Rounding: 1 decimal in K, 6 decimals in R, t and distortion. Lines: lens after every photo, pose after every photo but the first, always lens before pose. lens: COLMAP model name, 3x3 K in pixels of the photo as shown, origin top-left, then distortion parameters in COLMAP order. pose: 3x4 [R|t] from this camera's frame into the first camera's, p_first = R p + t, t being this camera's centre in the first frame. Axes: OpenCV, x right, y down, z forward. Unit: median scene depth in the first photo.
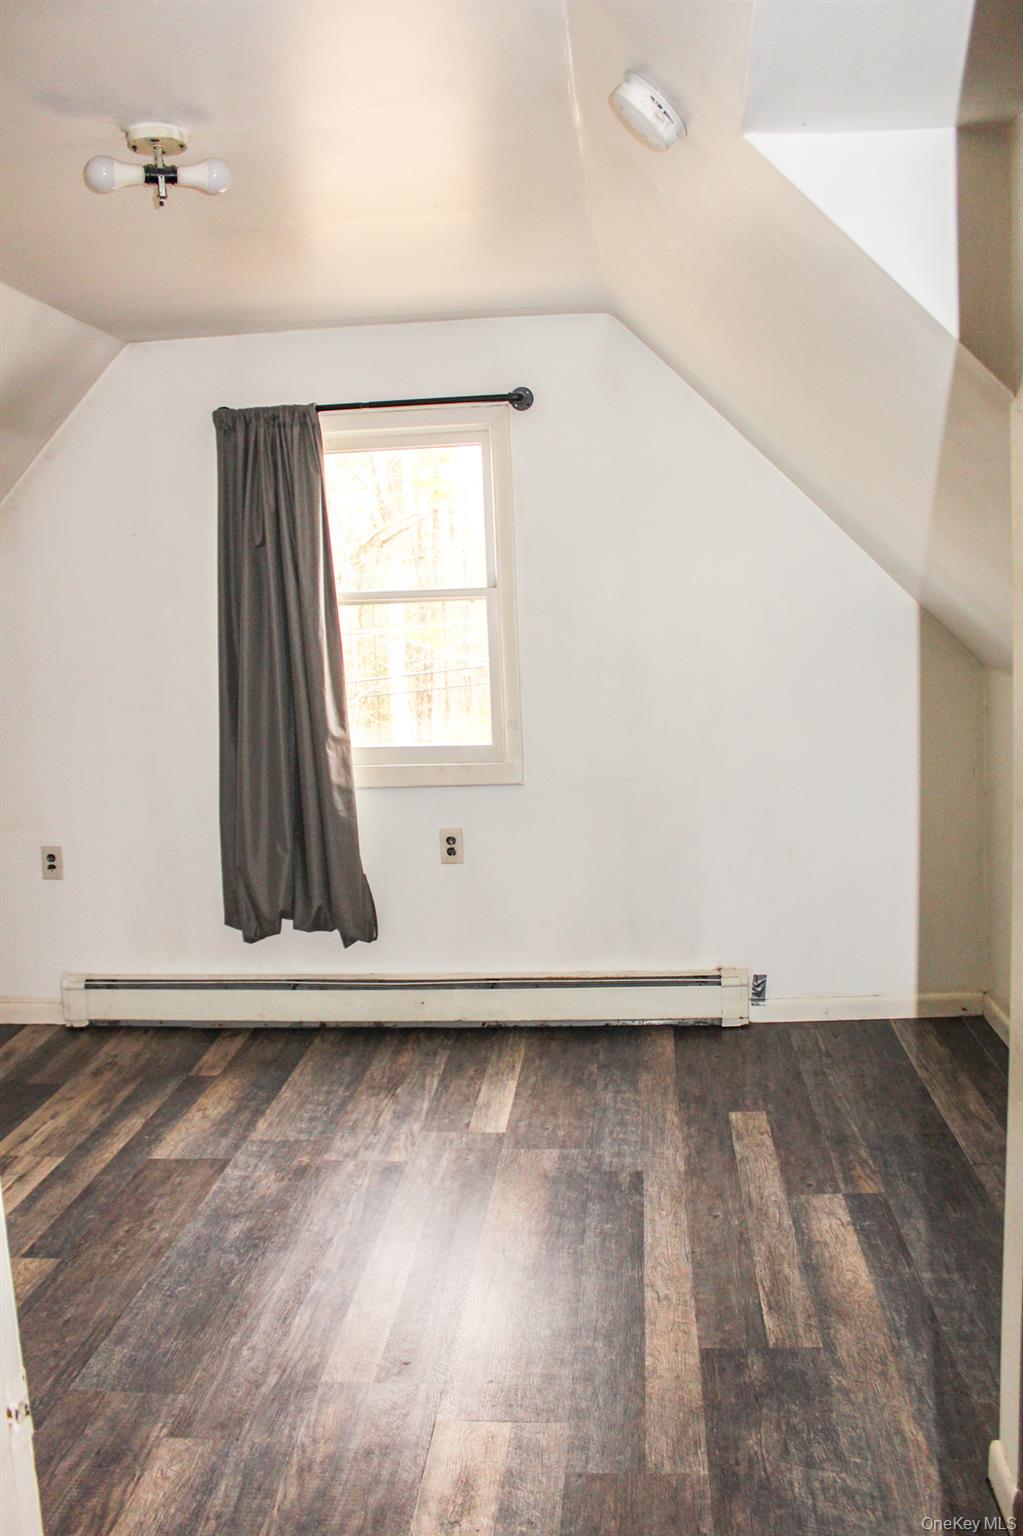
lens RADIAL K [[1302.0, 0, 514.4], [0, 1302.0, 795.1], [0, 0, 1]] dist [-0.157327, 0.174915]
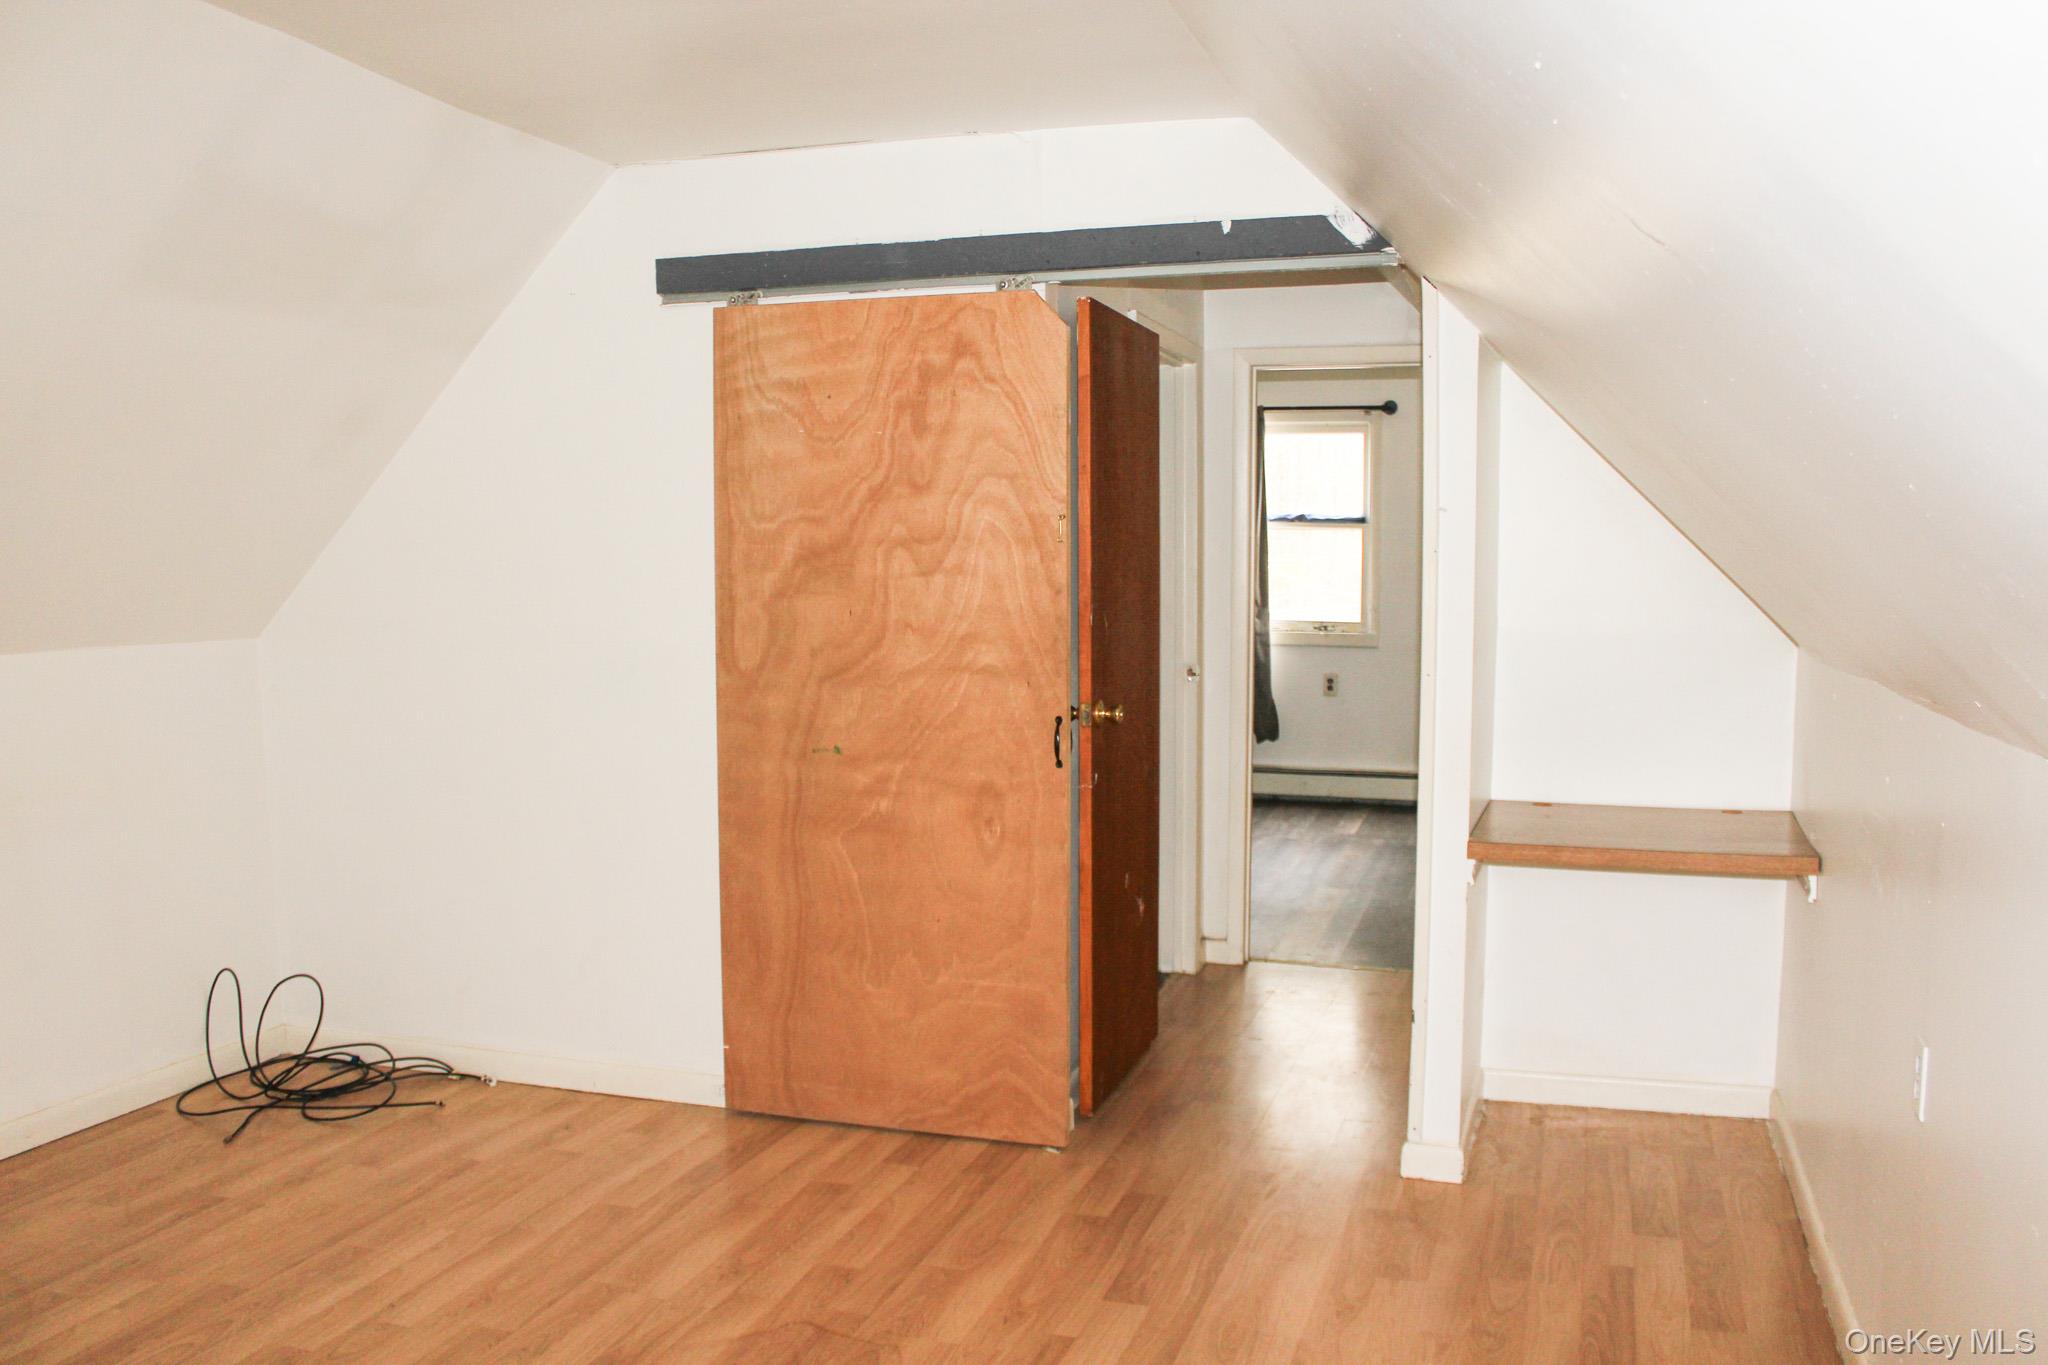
lens RADIAL K [[1719.7, 0, 1010.8], [0, 1719.7, 680.2], [0, 0, 1]] dist [-0.077240, 0.012410]
pose [[0.972749, 0.056366, -0.224906, 0.041417], [-0.068312, 0.996617, -0.045686, 0.156962], [0.221571, 0.059805, 0.973309, -1.099985]]
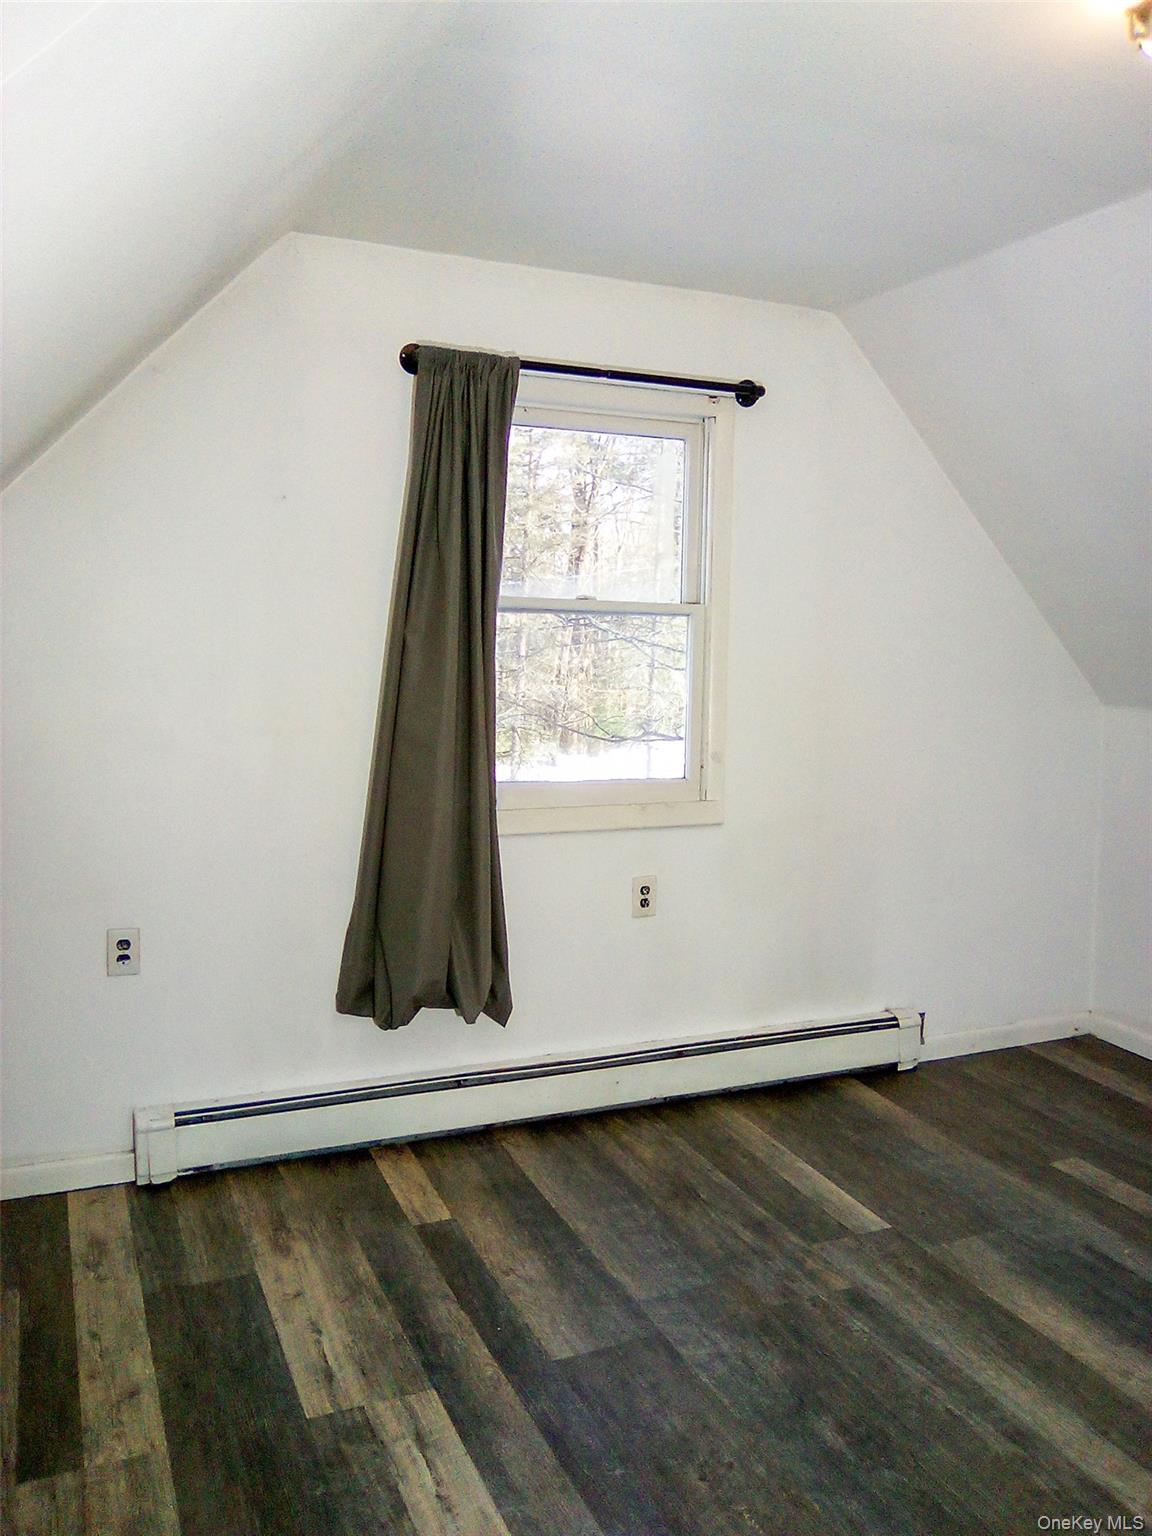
lens RADIAL K [[1232.6, 0, 575.8], [0, 1232.6, 769.9], [0, 0, 1]] dist [-0.017435, -0.004404]
pose [[0.873768, -0.001631, 0.486341, -0.499713], [0.020728, 0.999211, -0.033889, -0.018926], [-0.485902, 0.039692, 0.873112, 0.308678]]
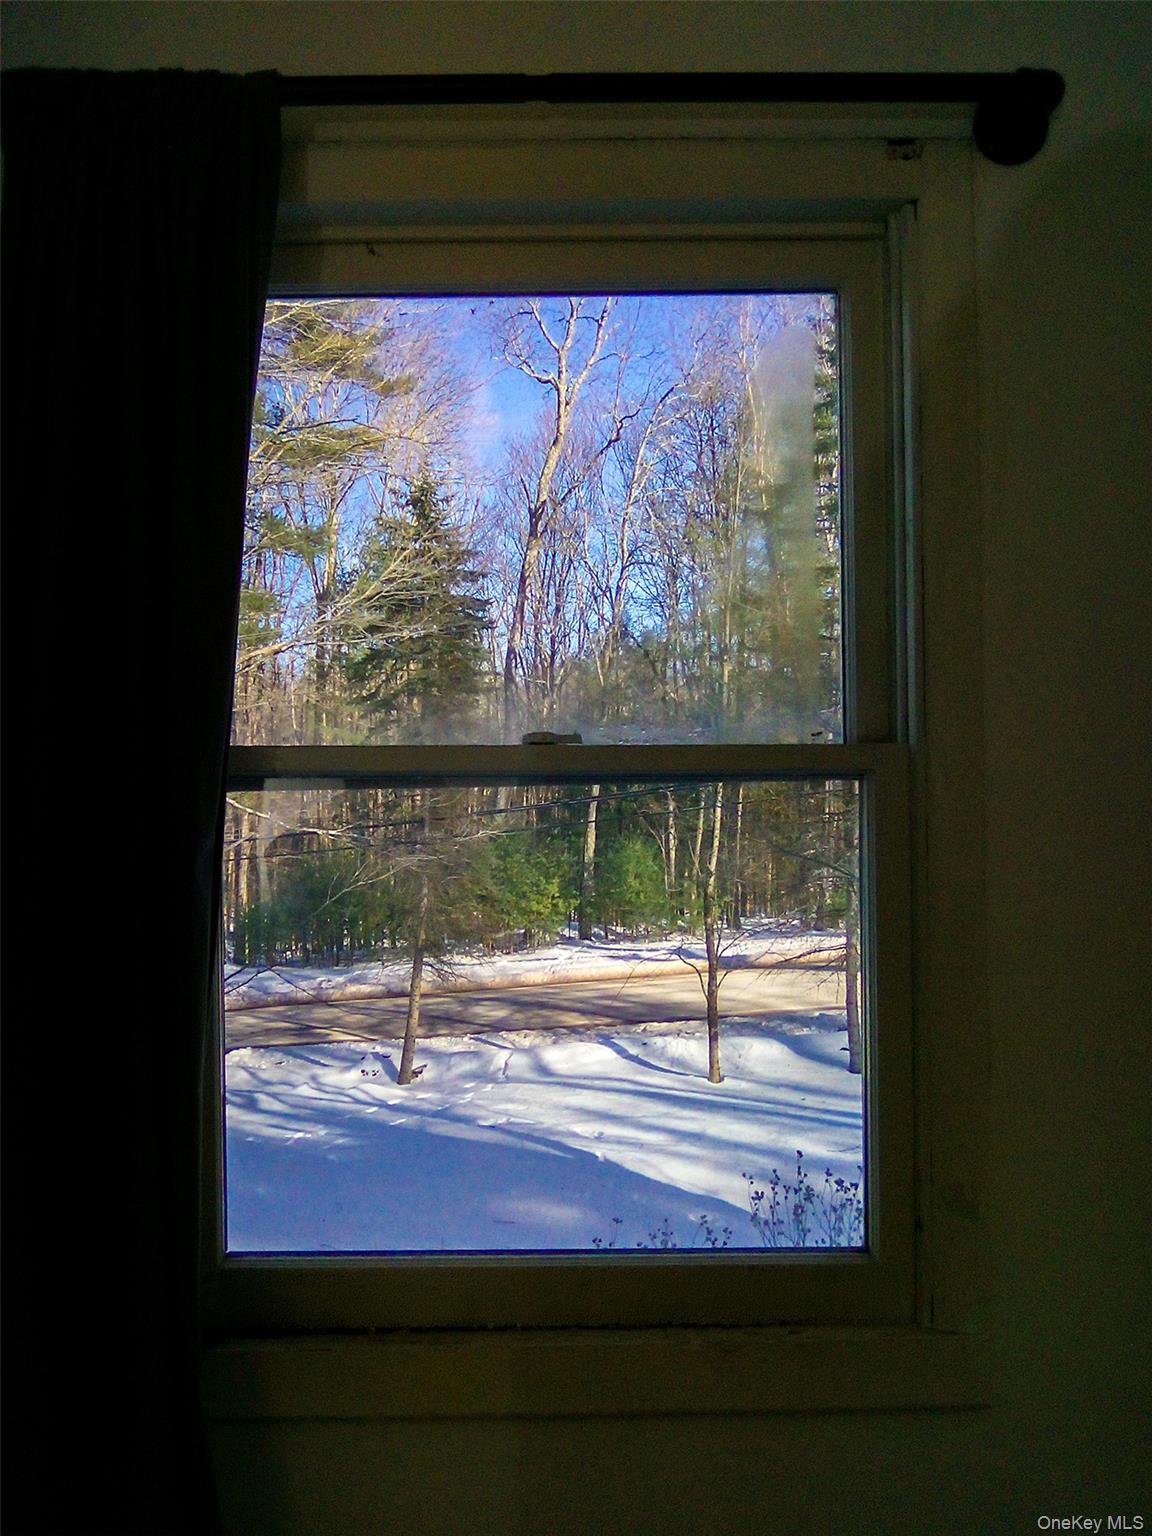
lens RADIAL K [[1214.0, 0, 578.0], [0, 1214.0, 787.5], [0, 0, 1]] dist [0.085797, -0.178111]
pose [[0.987940, 0.028932, 0.152112, -0.130525], [-0.005190, 0.988023, -0.154220, -0.103802], [-0.154752, 0.151571, 0.976257, 0.732789]]
